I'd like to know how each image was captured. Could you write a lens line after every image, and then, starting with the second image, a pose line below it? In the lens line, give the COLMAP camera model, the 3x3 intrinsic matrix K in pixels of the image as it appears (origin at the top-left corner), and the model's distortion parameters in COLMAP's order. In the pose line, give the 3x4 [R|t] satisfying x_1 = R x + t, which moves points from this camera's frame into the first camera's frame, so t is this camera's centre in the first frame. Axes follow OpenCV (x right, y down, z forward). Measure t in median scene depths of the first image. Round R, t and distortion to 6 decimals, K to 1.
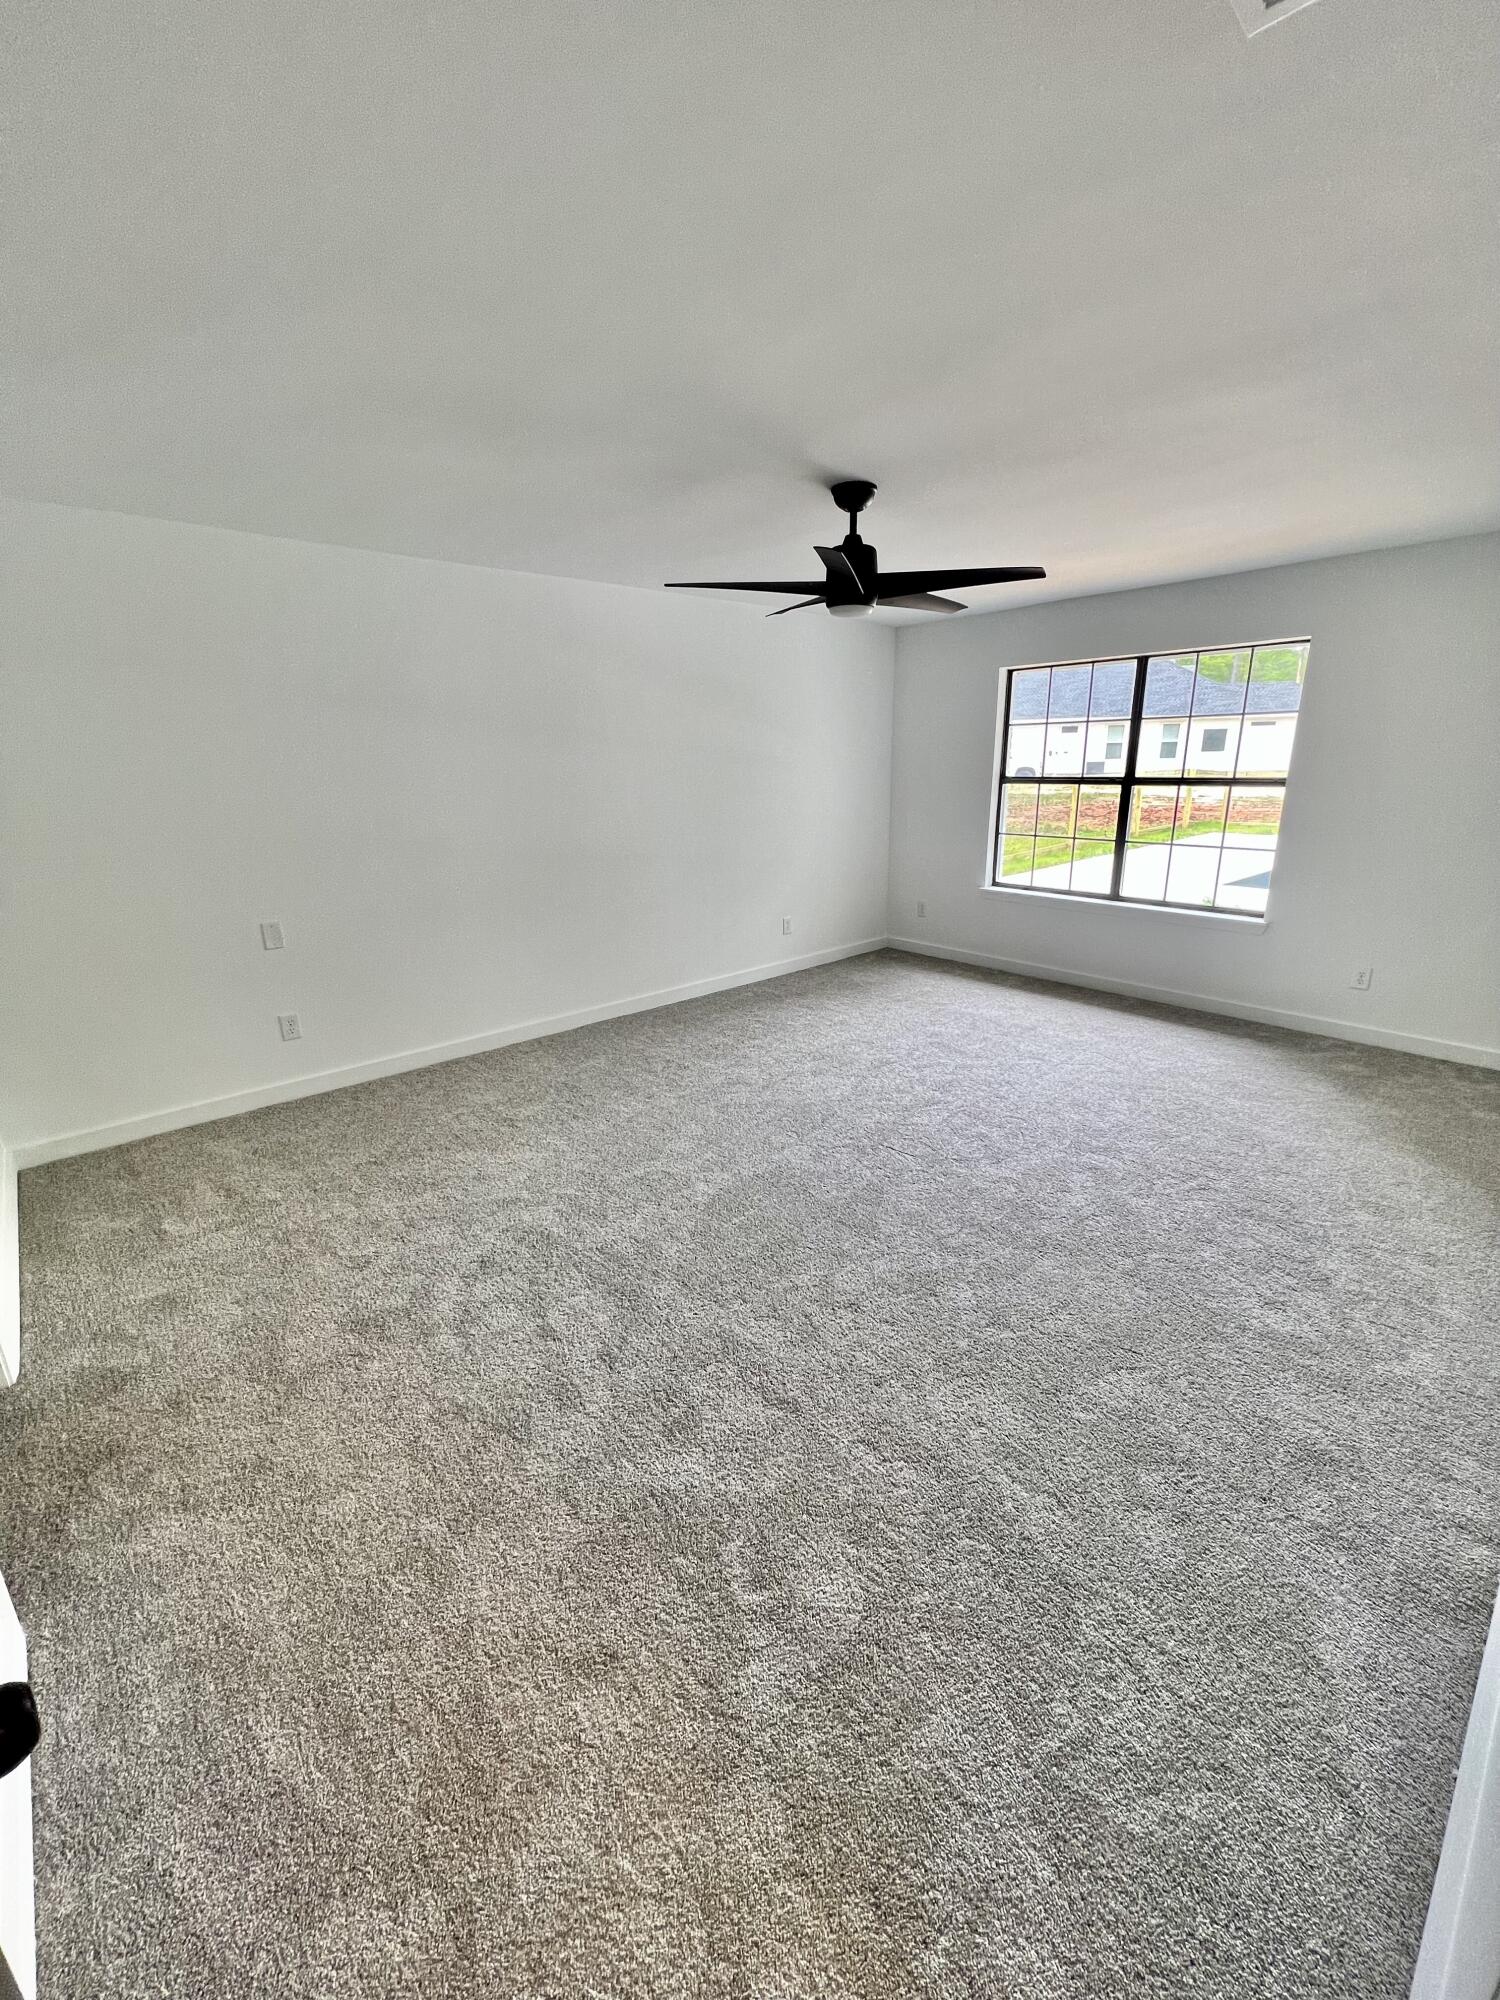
lens RADIAL K [[801.5, 0, 748.6], [0, 801.5, 989.8], [0, 0, 1]] dist [-0.001031, 0.000420]
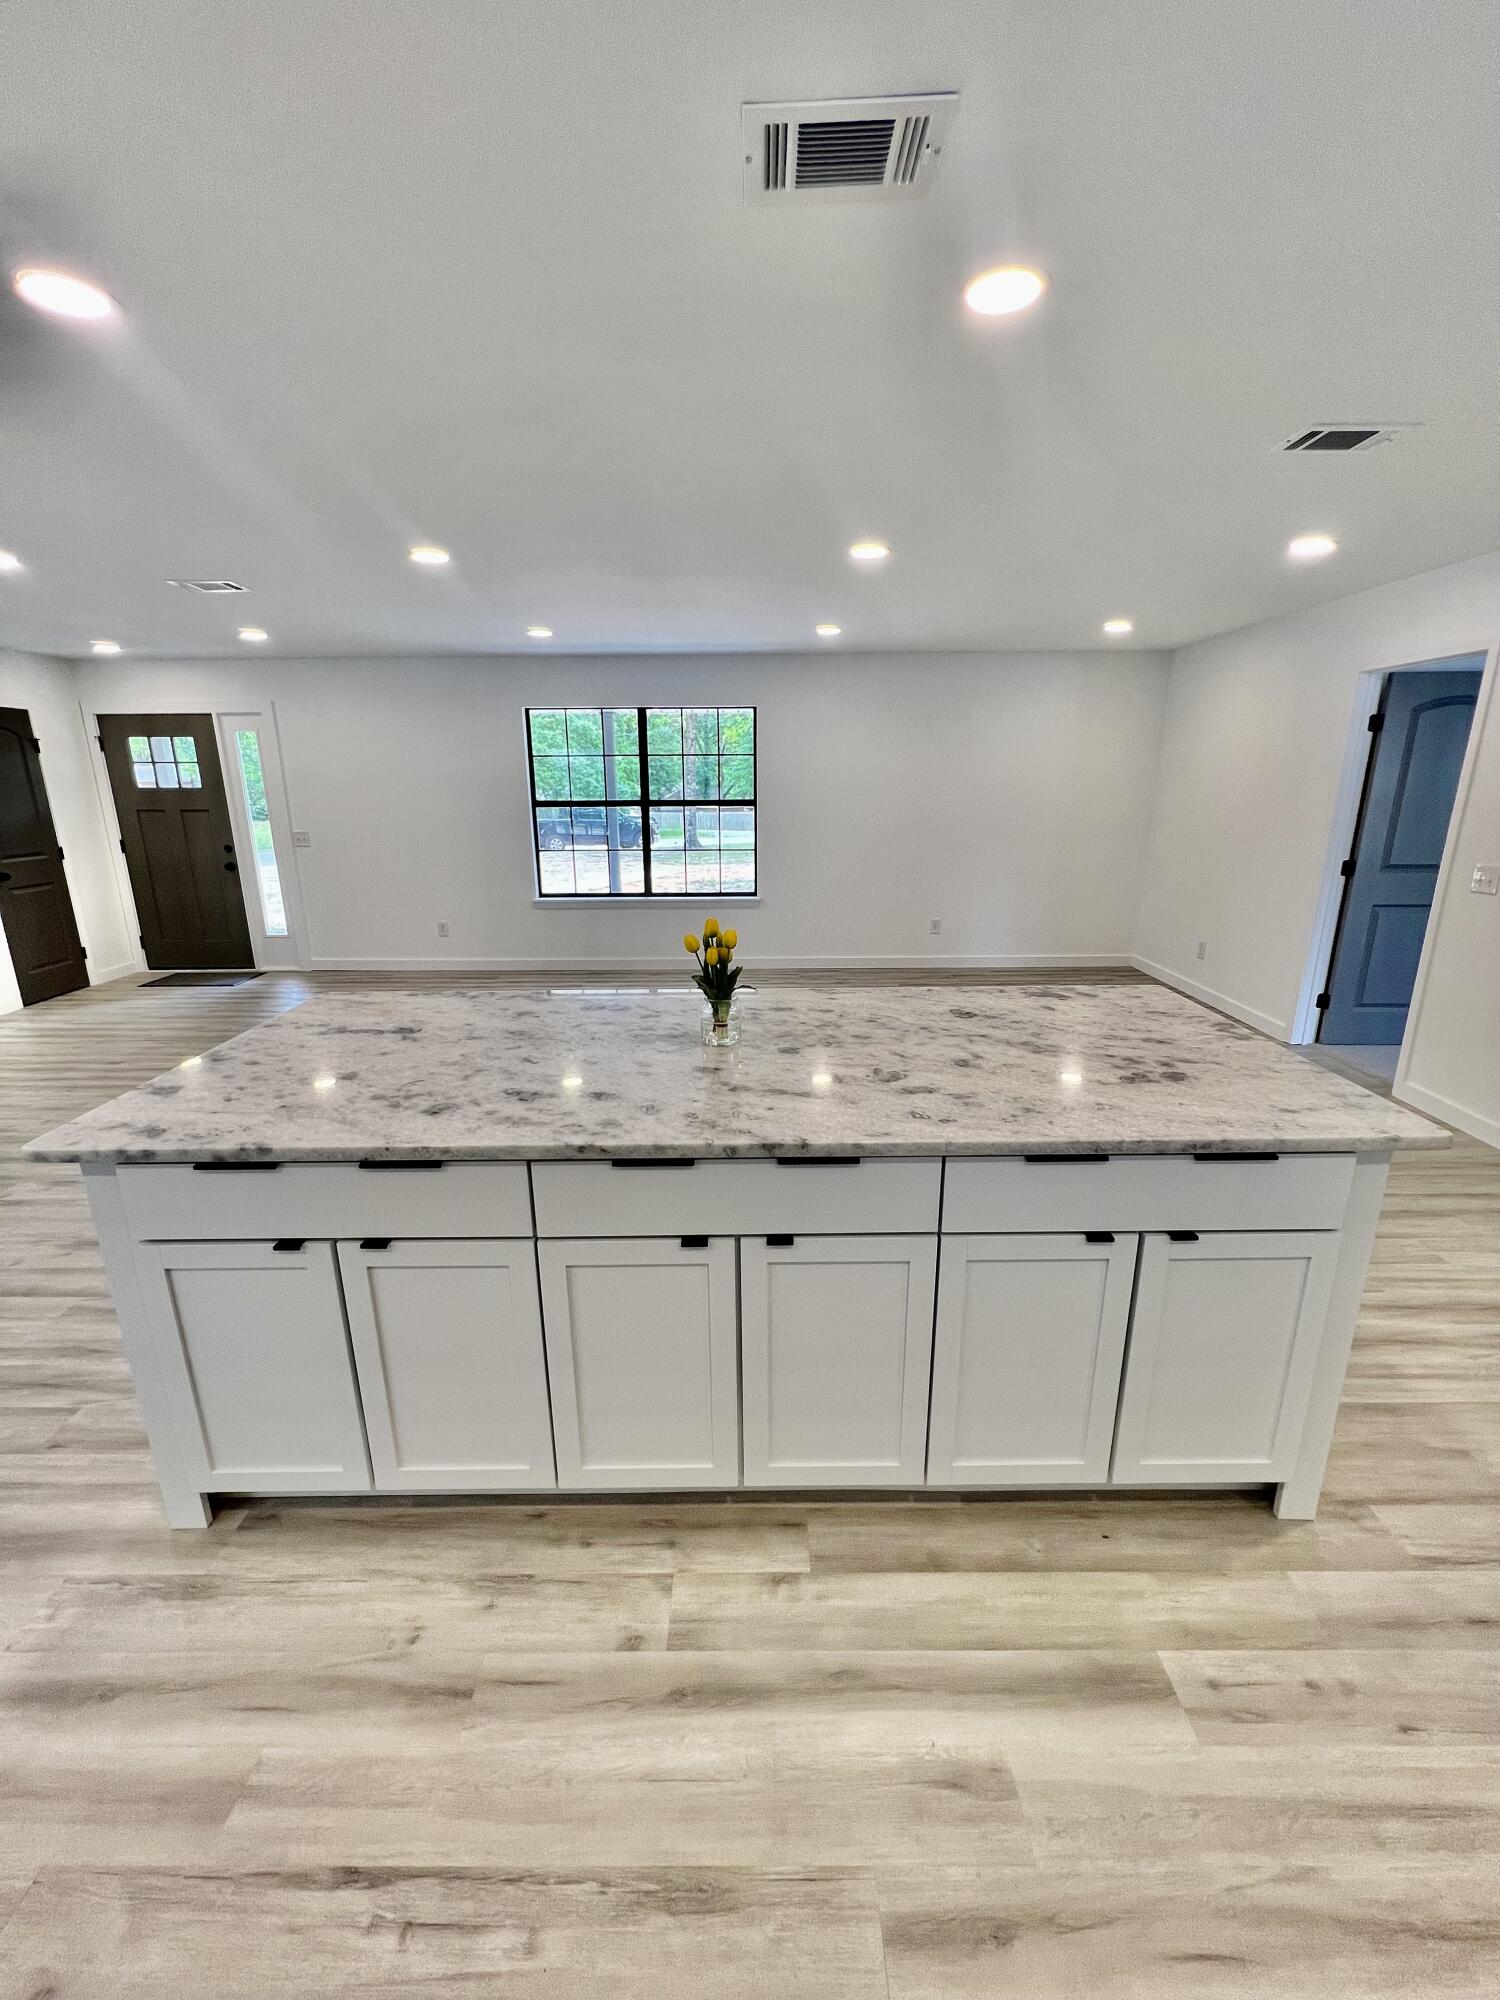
lens RADIAL K [[801.5, 0, 747.9], [0, 801.5, 997.5], [0, 0, 1]] dist [-0.001031, 0.000420]
pose [[0.660663, -0.189123, 0.726469, -0.391638], [0.203751, 0.976592, 0.068944, -0.011162], [-0.722503, 0.102470, 0.683732, 0.033485]]
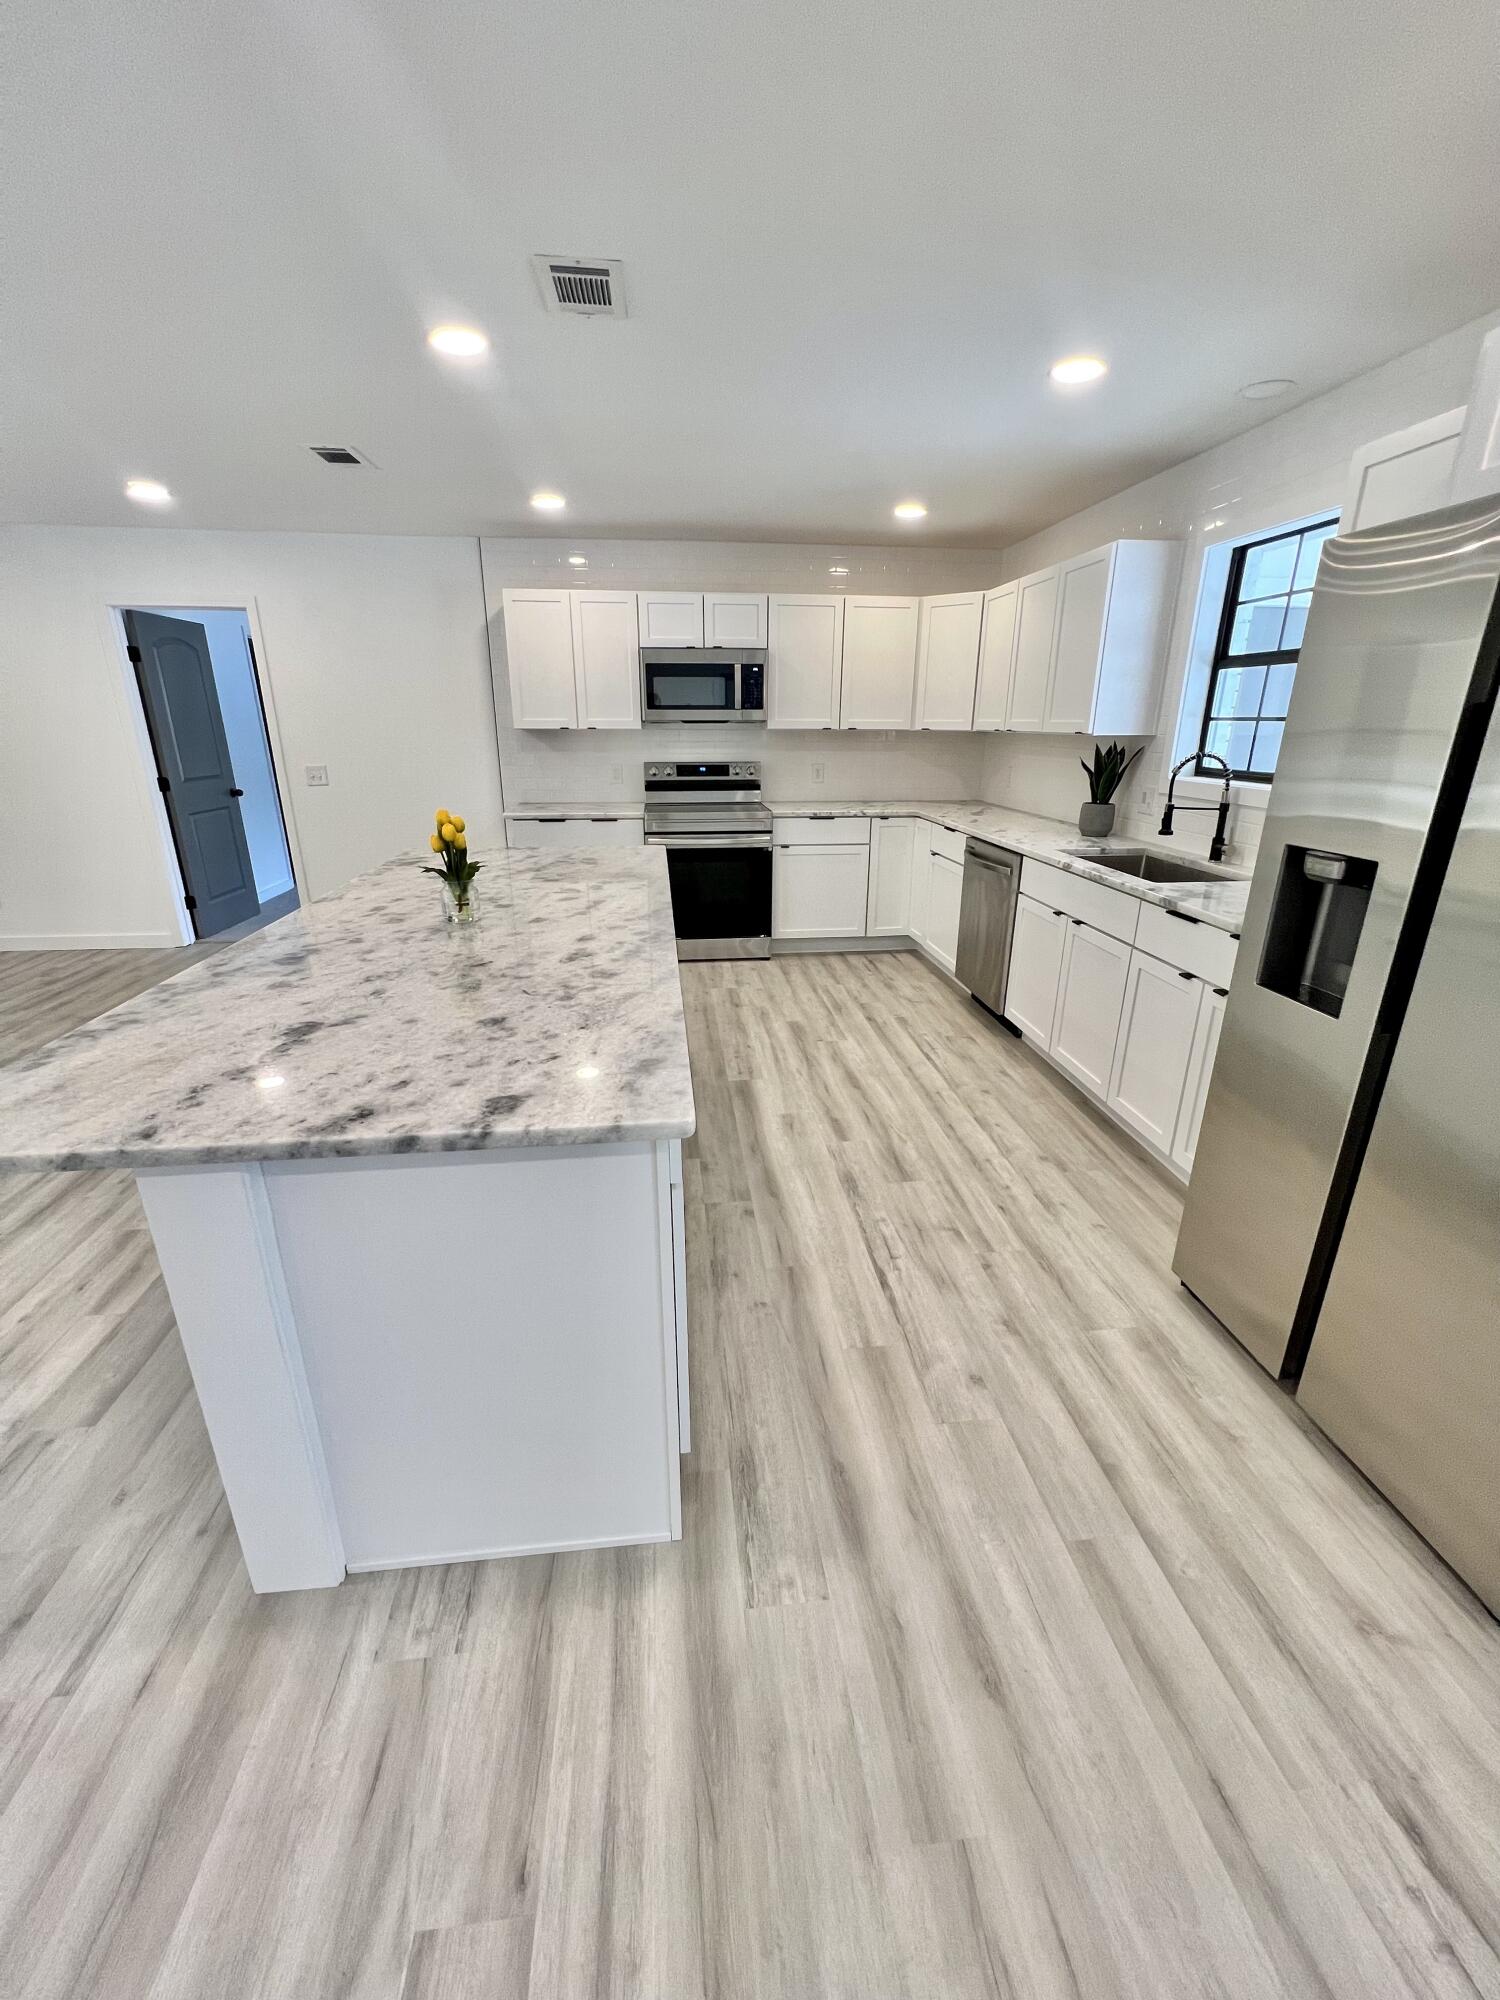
lens RADIAL K [[801.5, 0, 748.3], [0, 801.5, 996.8], [0, 0, 1]] dist [-0.001031, 0.000420]
pose [[-0.819098, -0.177531, 0.545492, -0.765377], [0.164653, 0.838140, 0.520011, -0.458254], [-0.549516, 0.515757, -0.657288, 1.882098]]
